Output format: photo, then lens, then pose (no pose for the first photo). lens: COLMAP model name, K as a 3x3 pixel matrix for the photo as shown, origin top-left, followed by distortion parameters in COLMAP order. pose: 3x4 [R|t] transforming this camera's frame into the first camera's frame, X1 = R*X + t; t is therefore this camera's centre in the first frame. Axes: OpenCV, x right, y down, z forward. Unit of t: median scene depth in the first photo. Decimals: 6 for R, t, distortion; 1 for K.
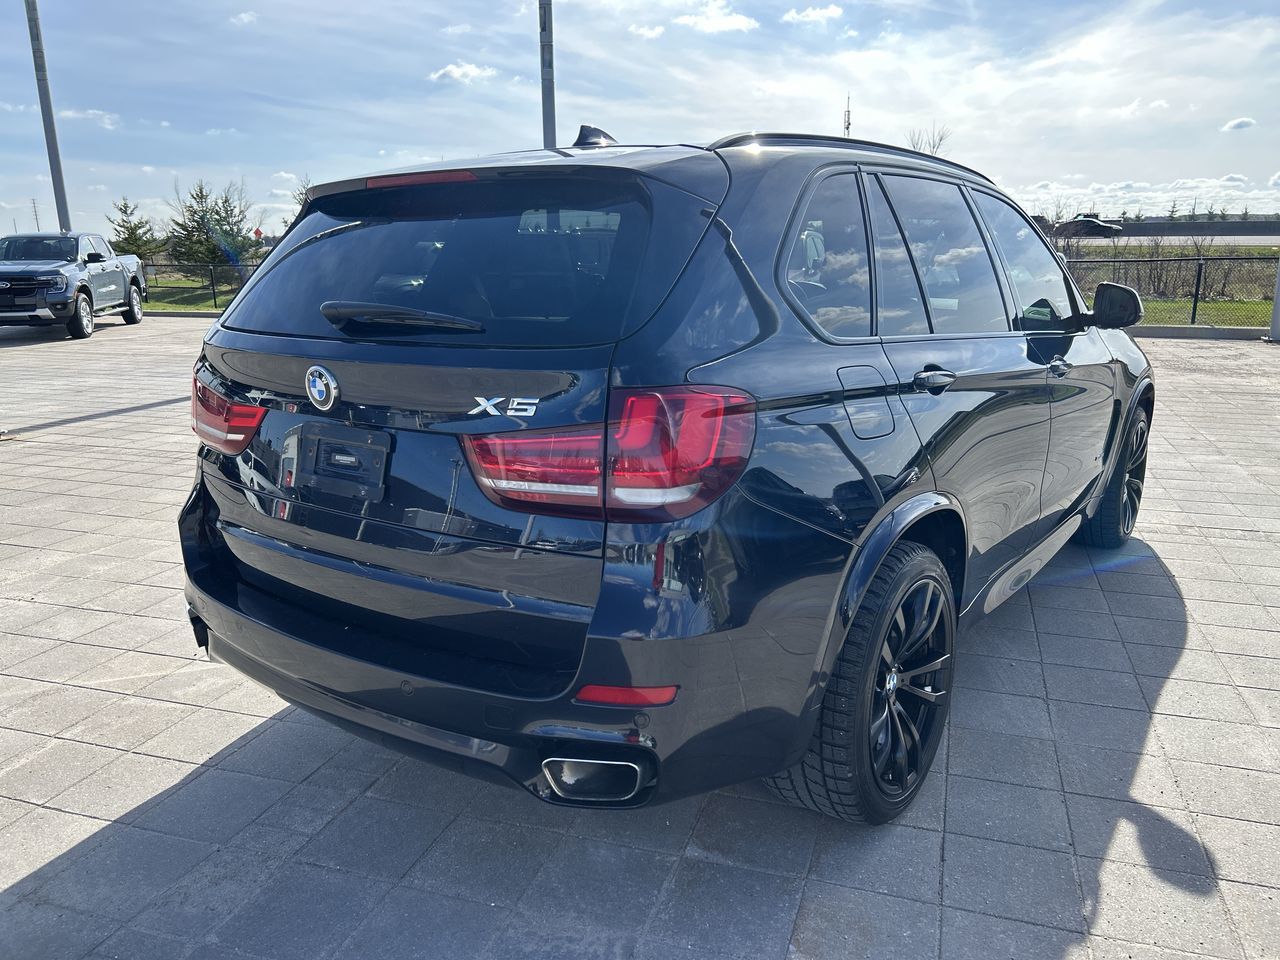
lens RADIAL K [[969.4, 0, 635.7], [0, 969.4, 483.7], [0, 0, 1]] dist [0.055427, -0.059512]
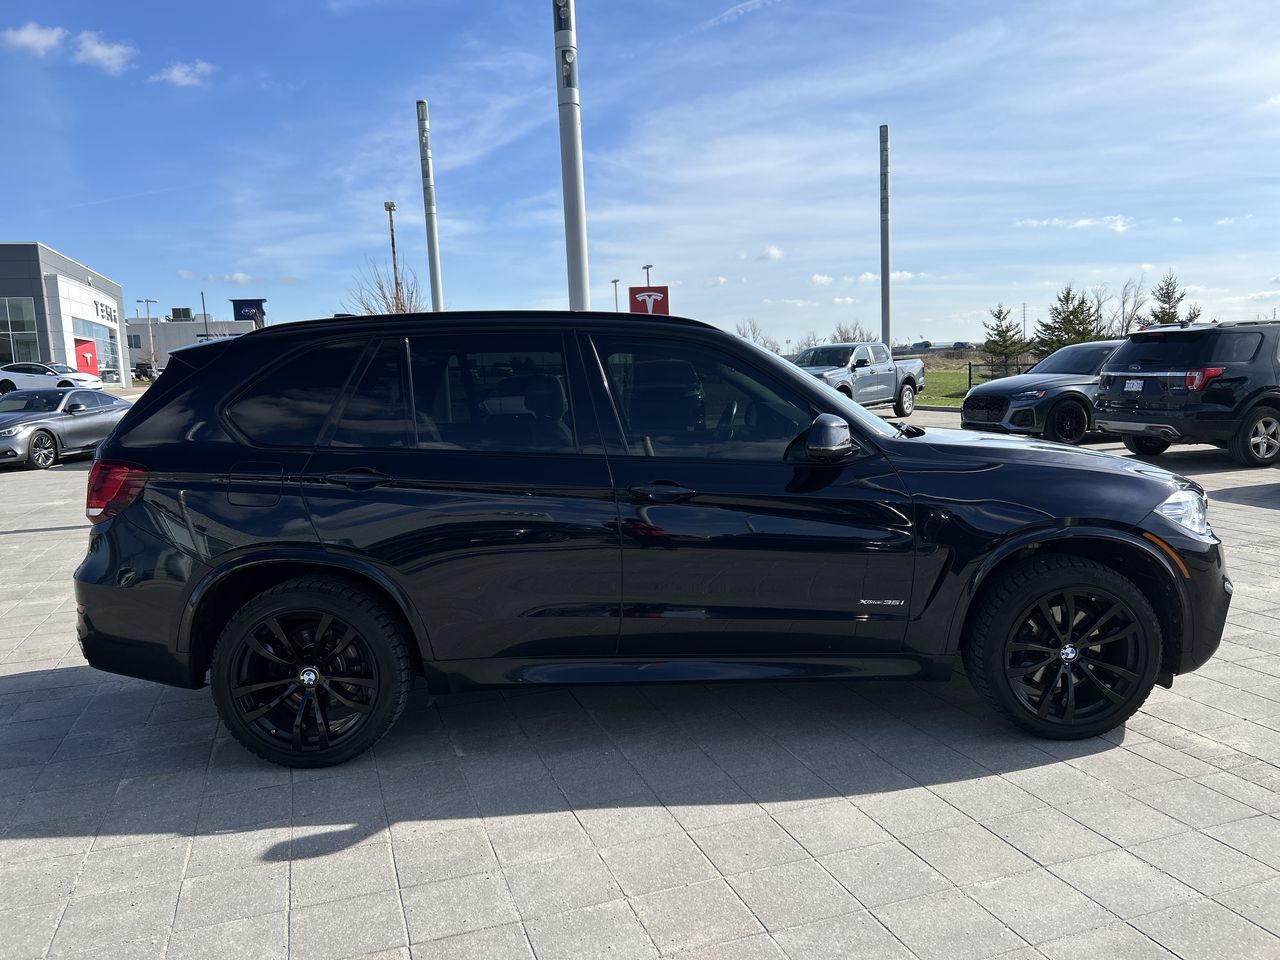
lens RADIAL K [[971.0, 0, 652.5], [0, 971.0, 475.9], [0, 0, 1]] dist [0.050272, -0.056699]
pose [[0.618182, 0.078212, -0.782134, 1.820590], [-0.156095, 0.987435, -0.024633, -0.152732], [0.770380, 0.137314, 0.622623, 0.457494]]
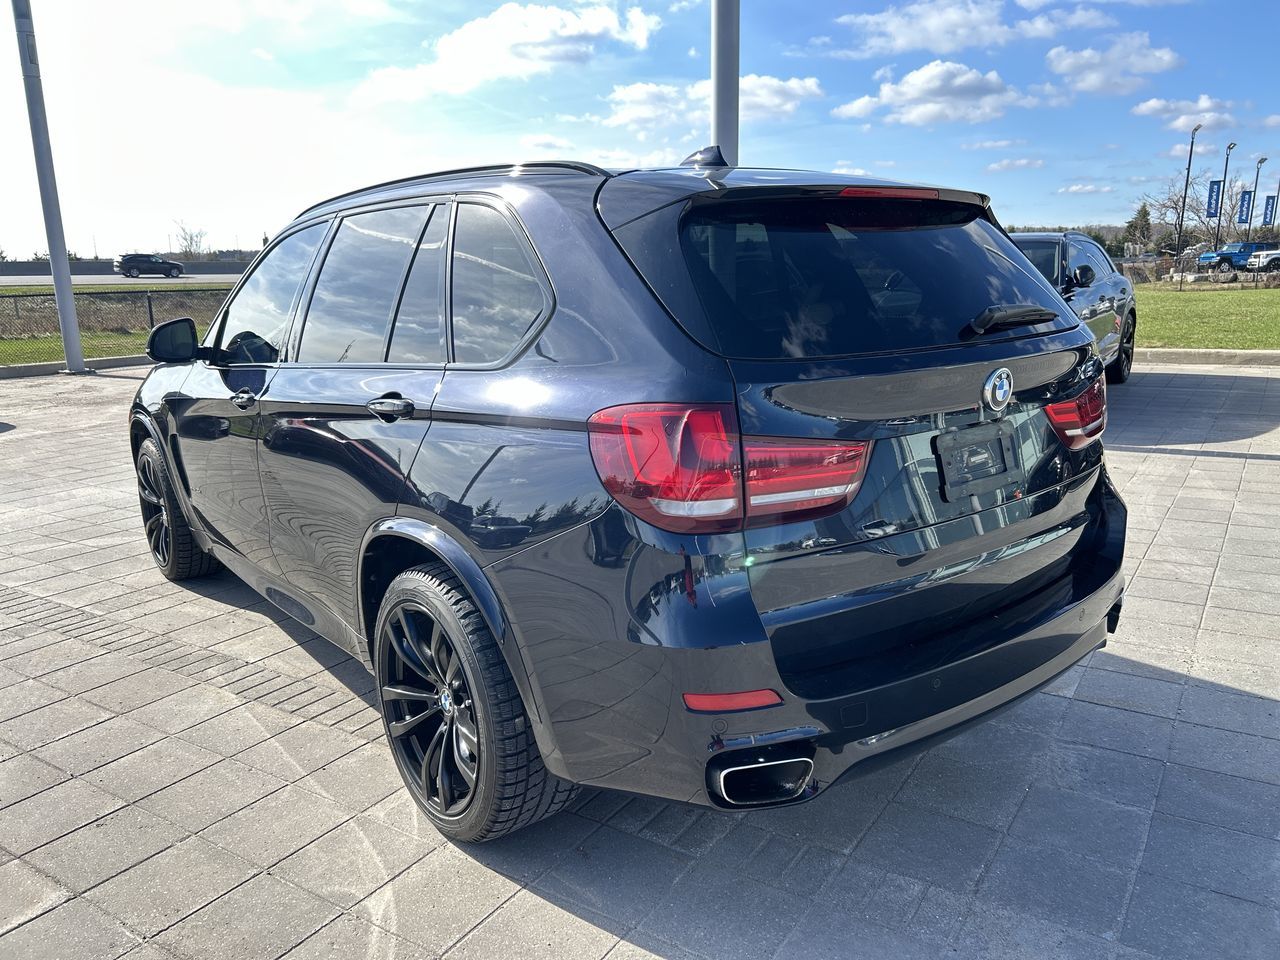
lens RADIAL K [[975.6, 0, 640.0], [0, 975.6, 480.0], [0, 0, 1]] dist [0.012972, 0.004377]
pose [[0.255876, -0.203848, 0.944973, -1.250995], [0.245800, 0.959107, 0.140341, -0.215625], [-0.934938, 0.196365, 0.295519, 0.940140]]
